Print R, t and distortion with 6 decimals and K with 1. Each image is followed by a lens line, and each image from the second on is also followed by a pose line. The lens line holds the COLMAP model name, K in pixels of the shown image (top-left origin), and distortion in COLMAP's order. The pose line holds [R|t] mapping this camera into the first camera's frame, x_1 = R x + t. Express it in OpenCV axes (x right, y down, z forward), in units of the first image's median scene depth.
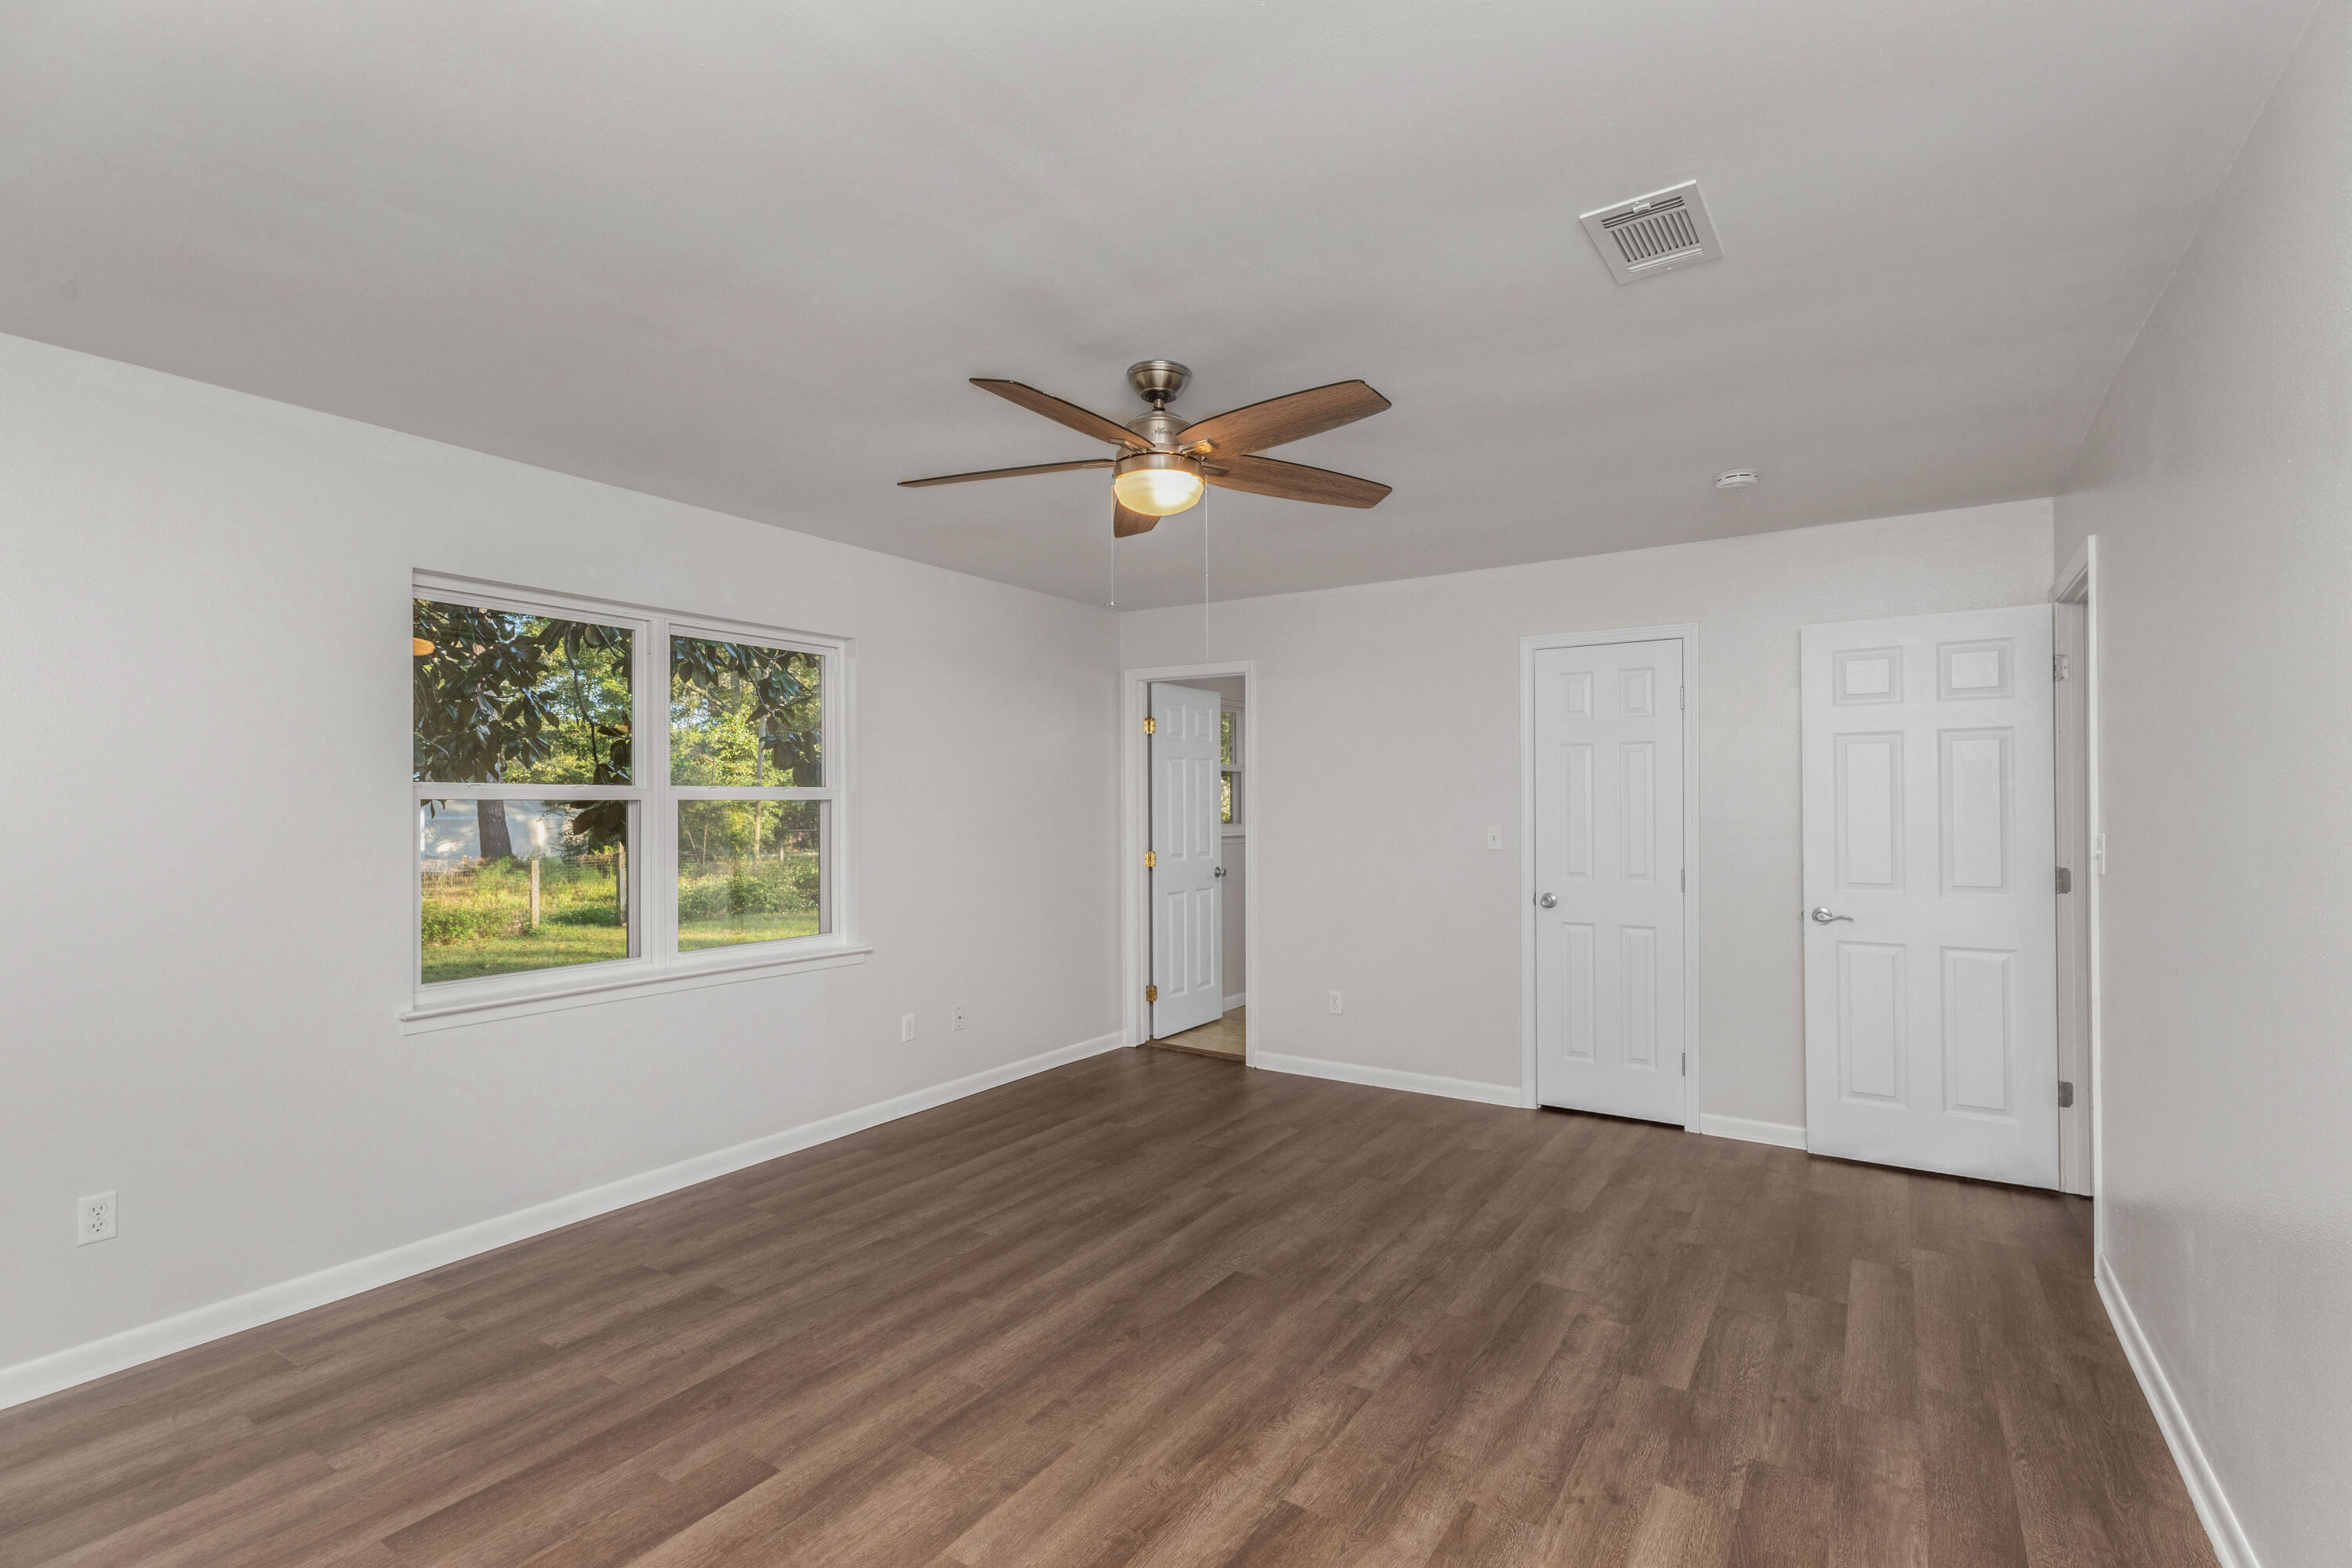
lens RADIAL K [[1087.2, 0, 1181.5], [0, 1087.2, 785.7], [0, 0, 1]] dist [0.000208, 0.000093]
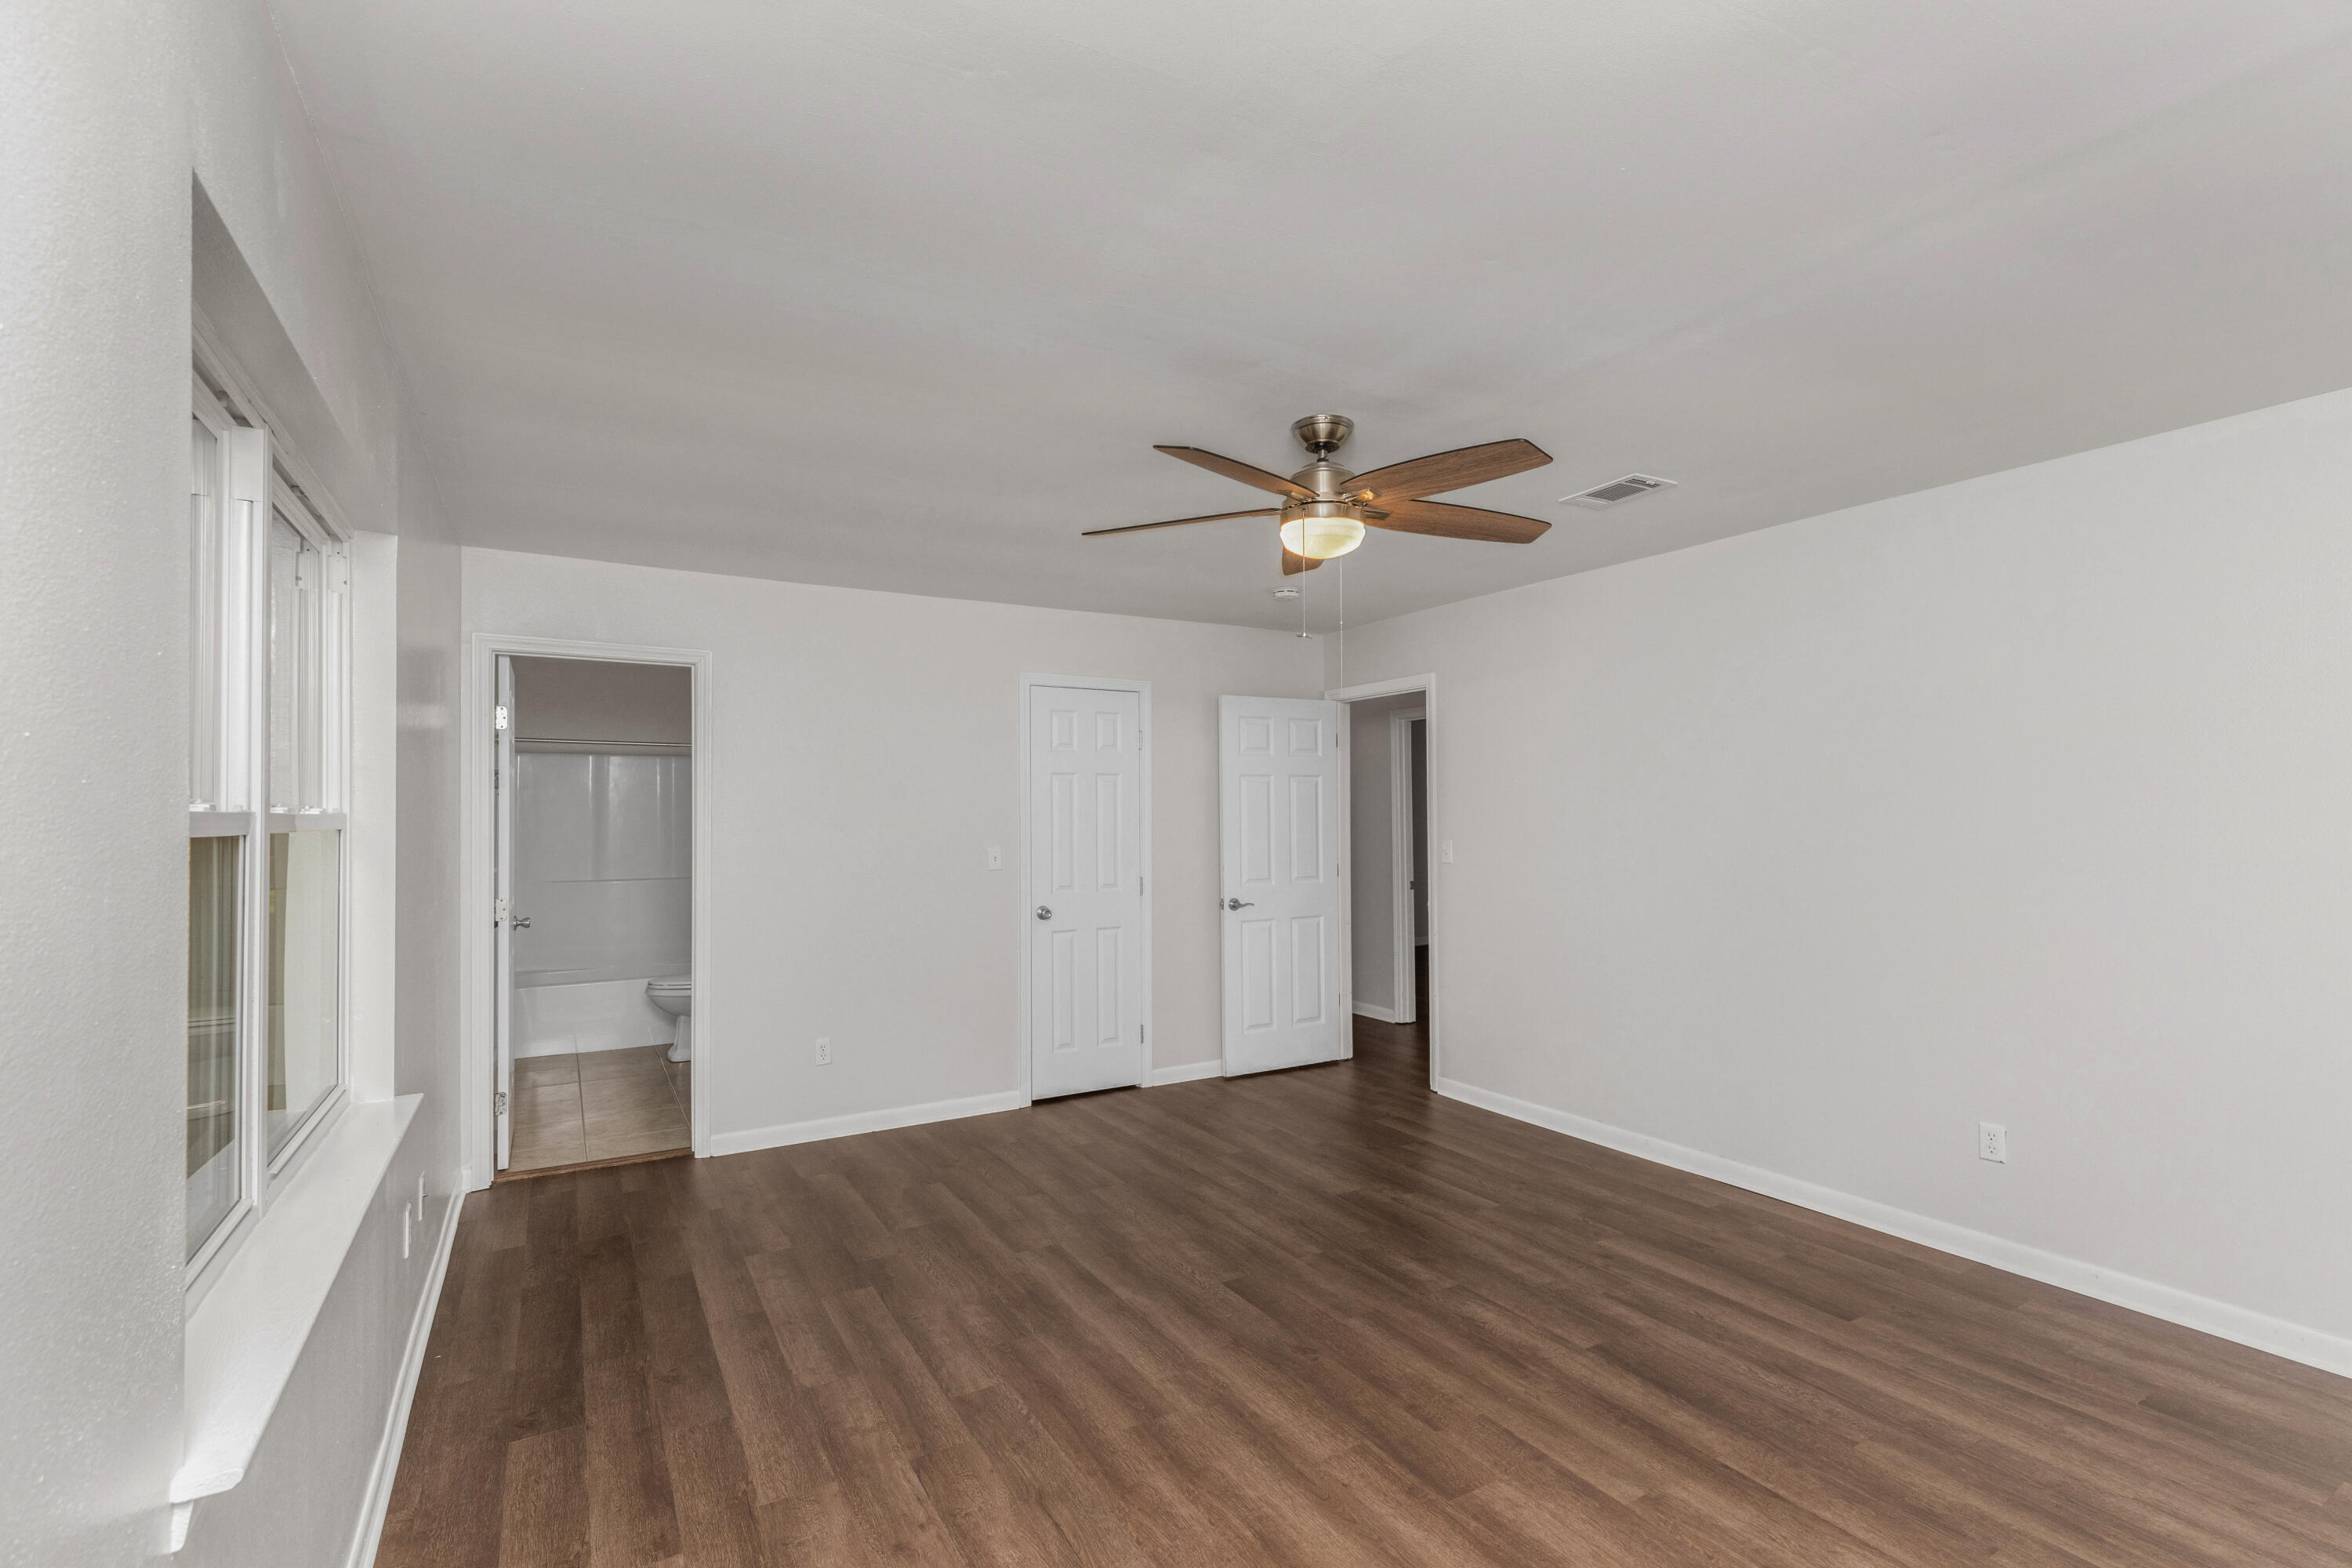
lens RADIAL K [[1087.2, 0, 1197.9], [0, 1087.2, 807.1], [0, 0, 1]] dist [0.000208, 0.000093]
pose [[0.427596, 0.003286, 0.903964, -0.800948], [-0.008924, 0.999960, 0.000586, -0.005992], [-0.903926, -0.008317, 0.427608, 0.520234]]
